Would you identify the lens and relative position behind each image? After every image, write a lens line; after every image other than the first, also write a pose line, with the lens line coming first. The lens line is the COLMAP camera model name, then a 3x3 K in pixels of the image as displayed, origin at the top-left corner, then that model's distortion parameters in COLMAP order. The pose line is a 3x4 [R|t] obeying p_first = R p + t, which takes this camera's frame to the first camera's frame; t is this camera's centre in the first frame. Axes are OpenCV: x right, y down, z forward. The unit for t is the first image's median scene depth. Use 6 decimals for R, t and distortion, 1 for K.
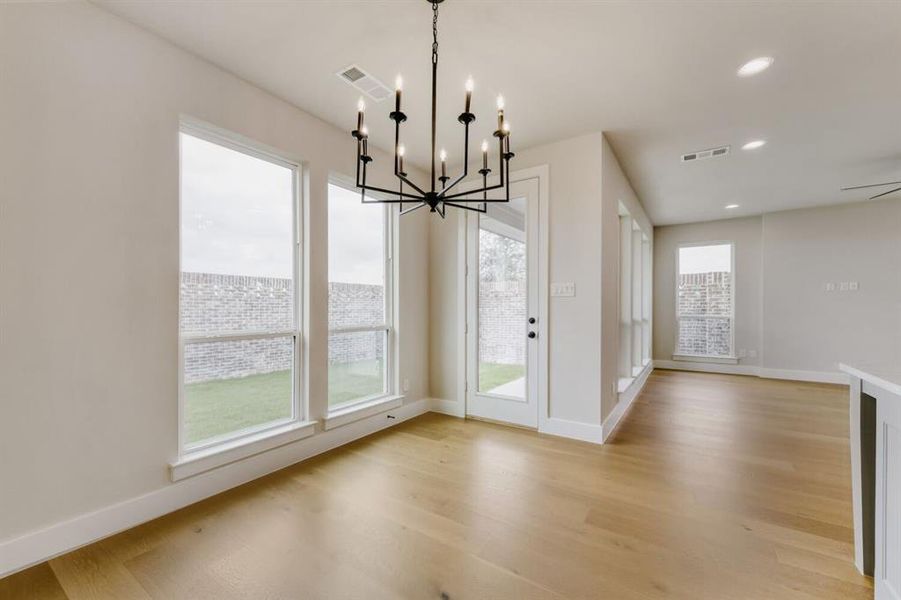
lens RADIAL K [[371.9, 0, 436.3], [0, 371.9, 306.1], [0, 0, 1]] dist [-0.011172, -0.000139]
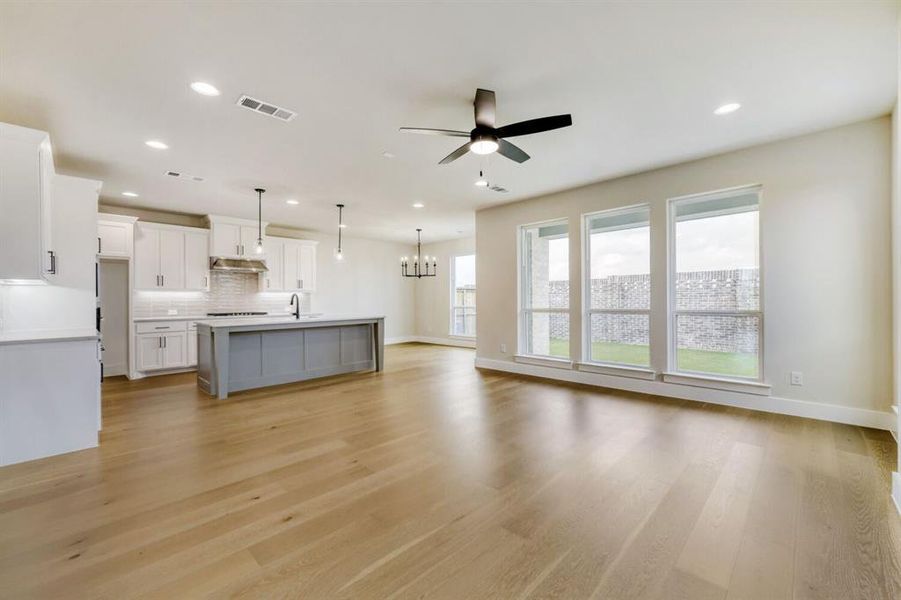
lens RADIAL K [[371.9, 0, 464.7], [0, 371.9, 298.7], [0, 0, 1]] dist [-0.011172, -0.000139]
pose [[-0.155541, 0.002350, -0.987827, 0.874045], [0.016593, 0.999862, -0.000234, -0.001559], [0.987690, -0.016427, -0.155558, 0.454709]]
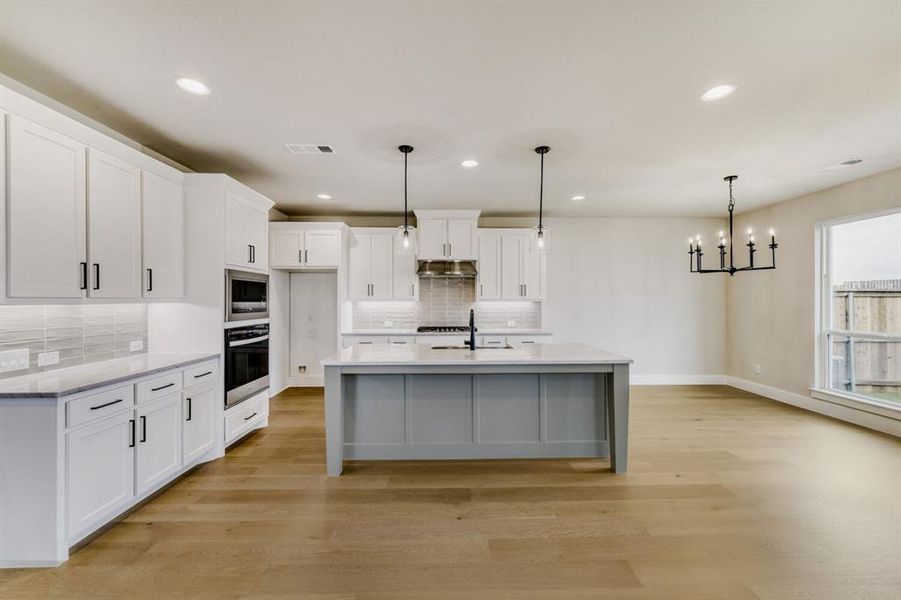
lens RADIAL K [[364.4, 0, 449.7], [0, 364.4, 300.4], [0, 0, 1]] dist [0.005085, -0.000001]
pose [[-0.820519, 0.005272, -0.571594, 0.531685], [0.007578, 0.999970, -0.001655, -0.024811], [0.571569, -0.005690, -0.820535, 0.374867]]
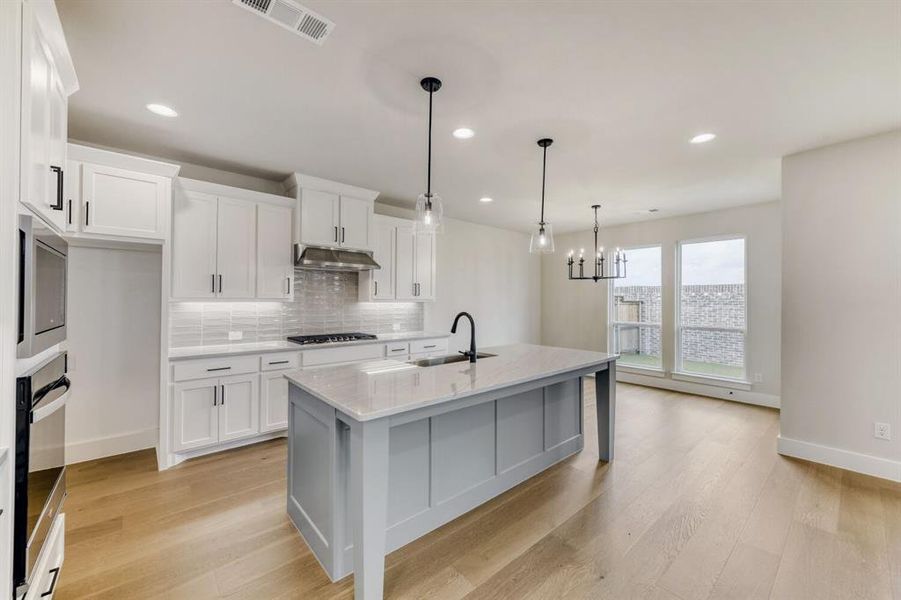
lens RADIAL K [[364.4, 0, 455.6], [0, 364.4, 295.5], [0, 0, 1]] dist [0.005085, -0.000001]
pose [[-0.247623, -0.008999, -0.968815, 0.600831], [0.002204, 0.999949, -0.009852, -0.027258], [0.968854, -0.004575, -0.247591, 0.135631]]
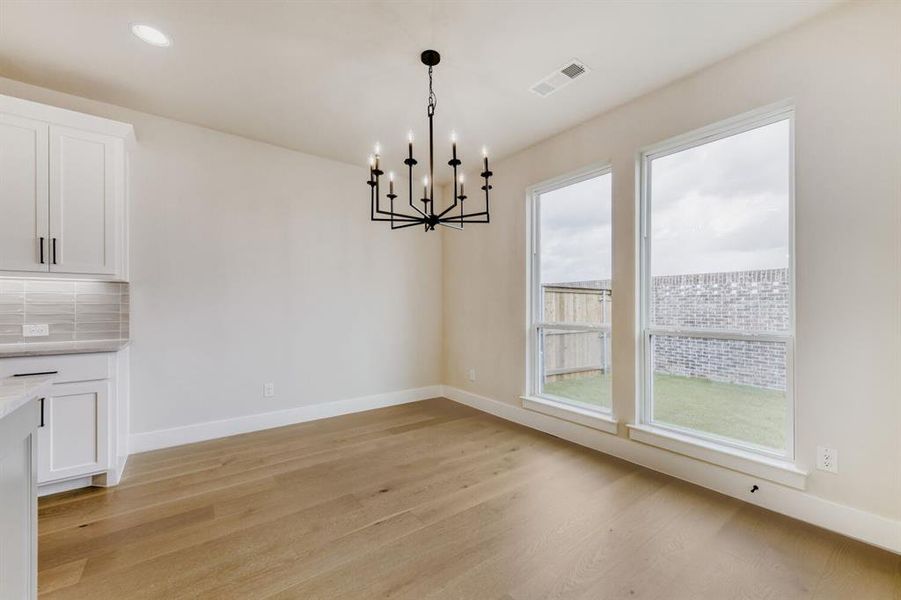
lens RADIAL K [[364.4, 0, 452.0], [0, 364.4, 303.4], [0, 0, 1]] dist [0.005085, -0.000001]
pose [[-0.329231, -0.001083, -0.944249, 0.232193], [0.005947, 0.999977, -0.003221, -0.001523], [0.944231, -0.006676, -0.329217, 0.302537]]
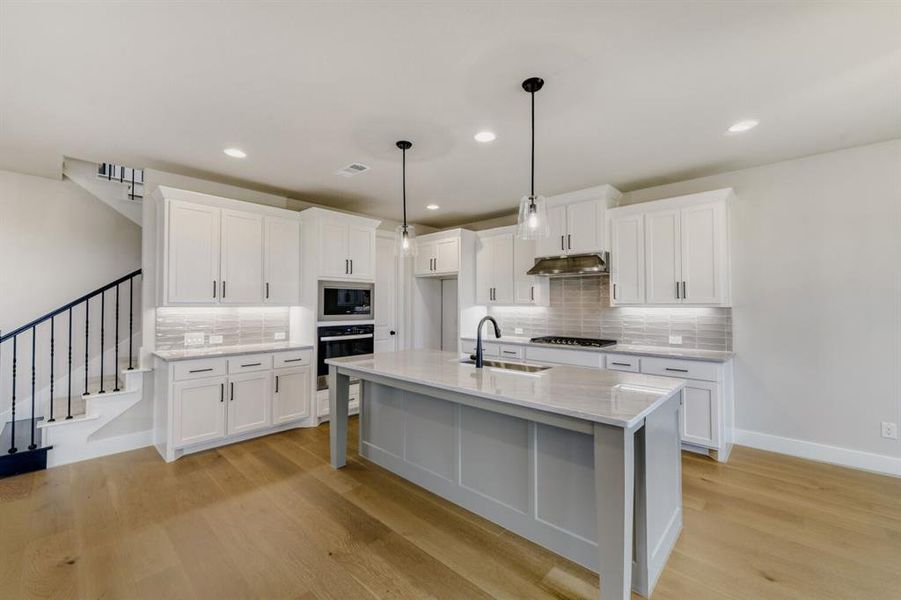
lens RADIAL K [[364.4, 0, 448.4], [0, 364.4, 297.5], [0, 0, 1]] dist [0.005085, -0.000001]
pose [[-0.986697, 0.006789, 0.162430, 0.266873], [0.002525, 0.999647, -0.026445, -0.023640], [-0.162552, -0.025683, -0.986366, 0.381650]]
